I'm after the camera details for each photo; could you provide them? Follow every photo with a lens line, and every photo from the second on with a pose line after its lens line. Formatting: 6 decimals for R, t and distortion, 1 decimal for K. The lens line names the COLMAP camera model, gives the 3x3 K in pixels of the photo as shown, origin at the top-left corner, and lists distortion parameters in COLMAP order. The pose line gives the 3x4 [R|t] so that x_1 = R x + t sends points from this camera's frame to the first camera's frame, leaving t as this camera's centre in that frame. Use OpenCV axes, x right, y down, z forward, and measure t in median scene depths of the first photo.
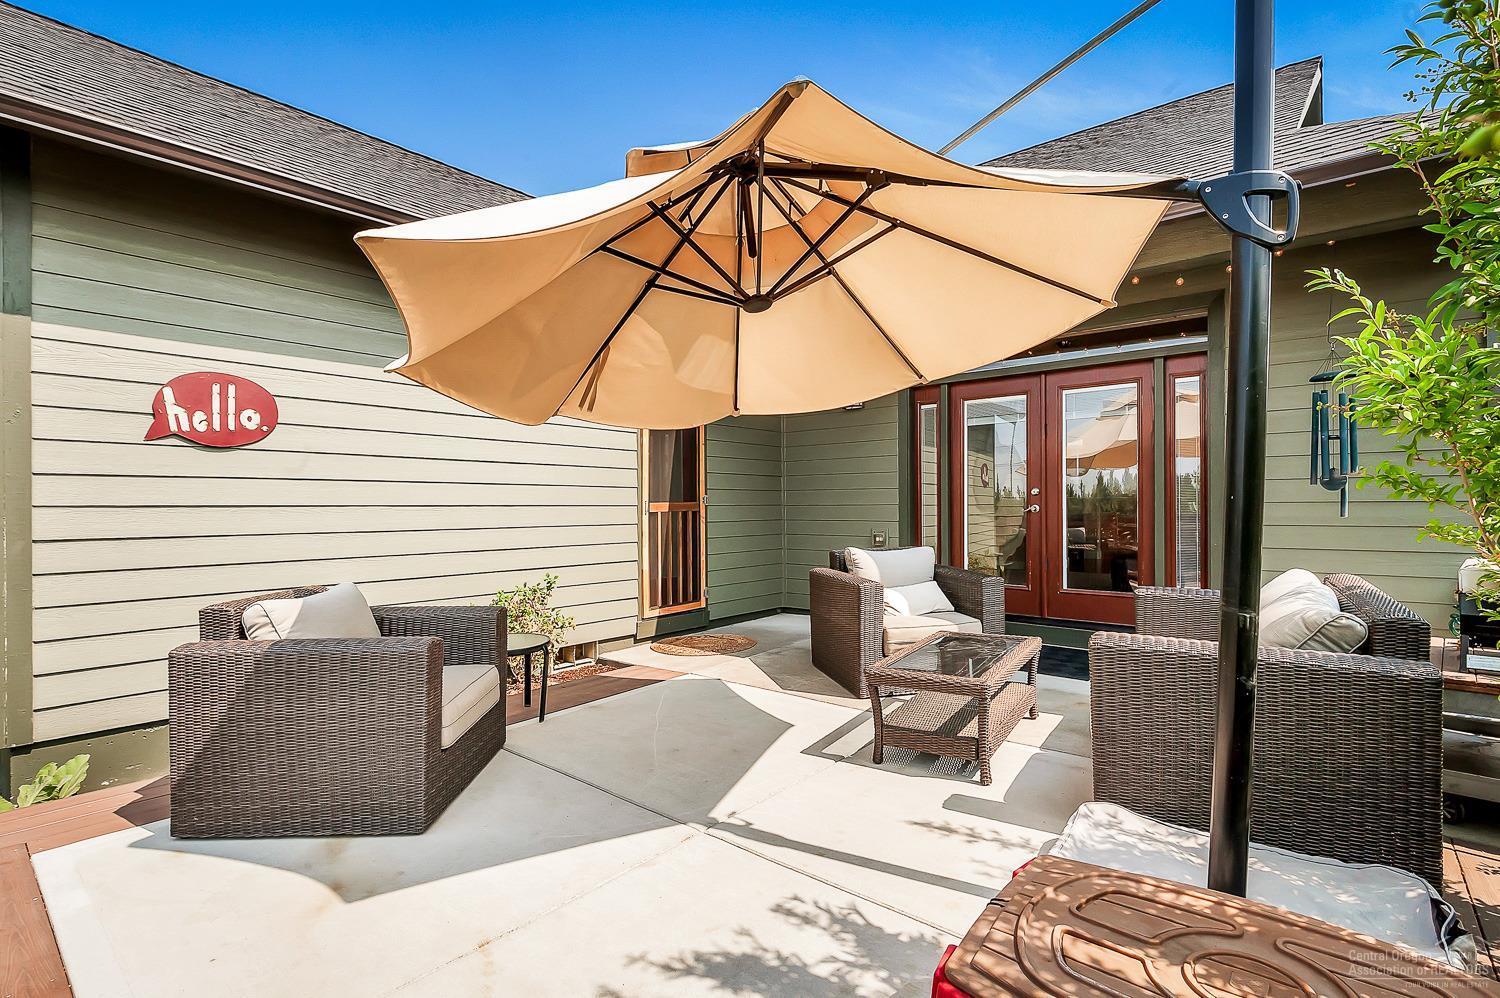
lens RADIAL K [[711.7, 0, 750.0], [0, 711.7, 499.0], [0, 0, 1]] dist [-0.000097, -0.001160]
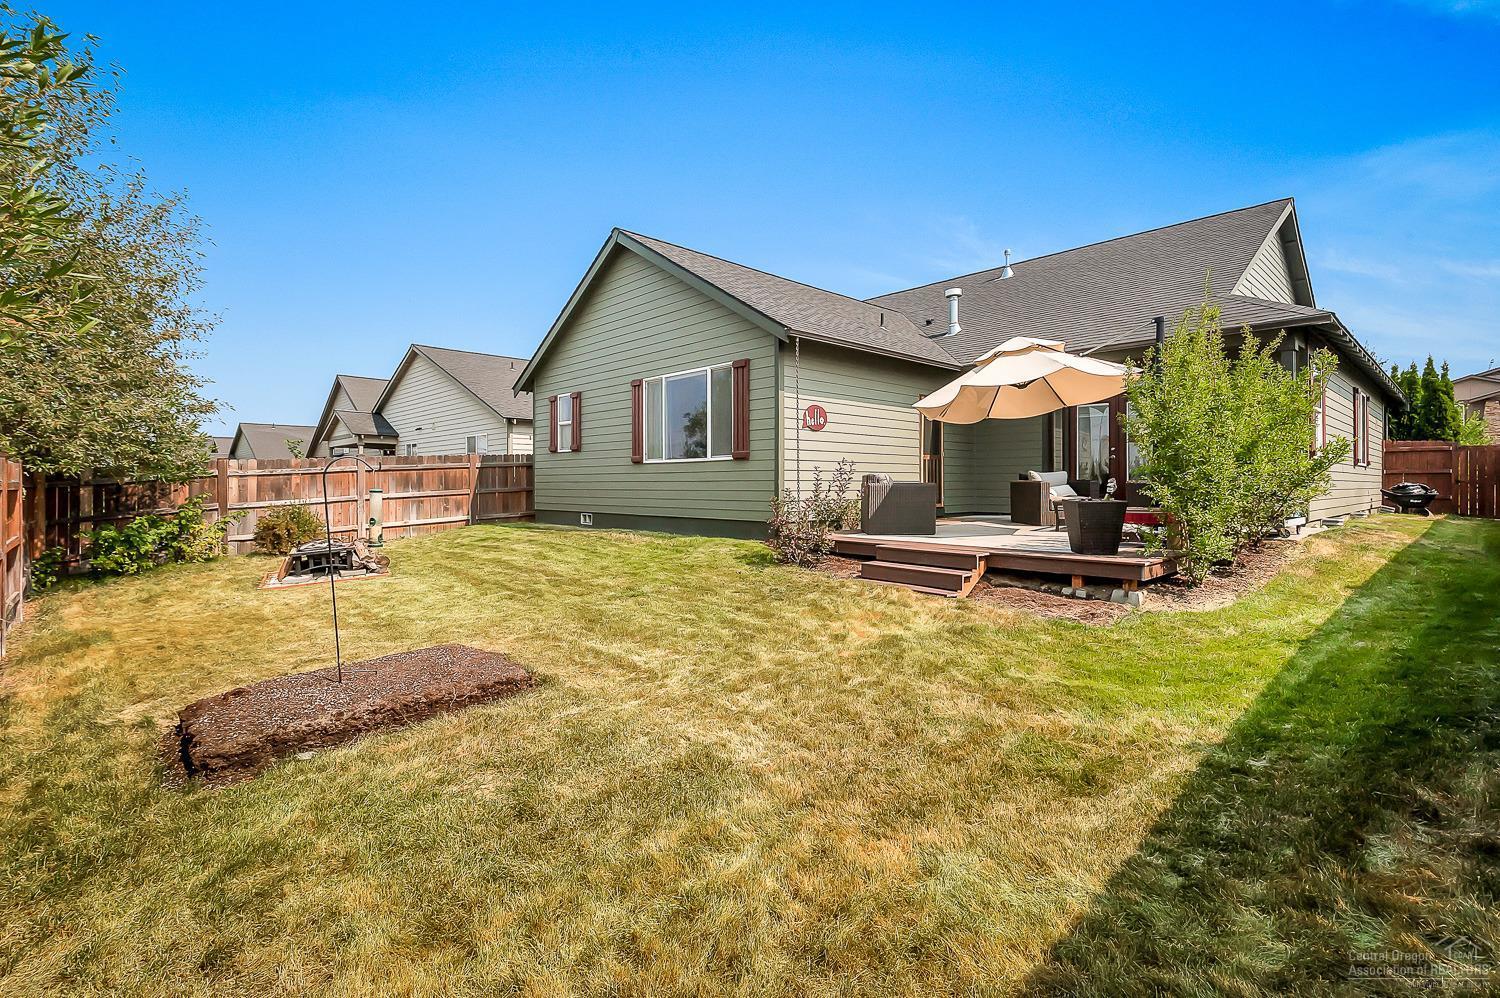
lens RADIAL K [[711.7, 0, 750.0], [0, 711.7, 499.0], [0, 0, 1]] dist [-0.000097, -0.001160]
pose [[0.994424, -0.001703, -0.105440, -0.534918], [0.004530, 0.999636, 0.026582, 0.097122], [0.105357, -0.026911, 0.994070, -1.458874]]
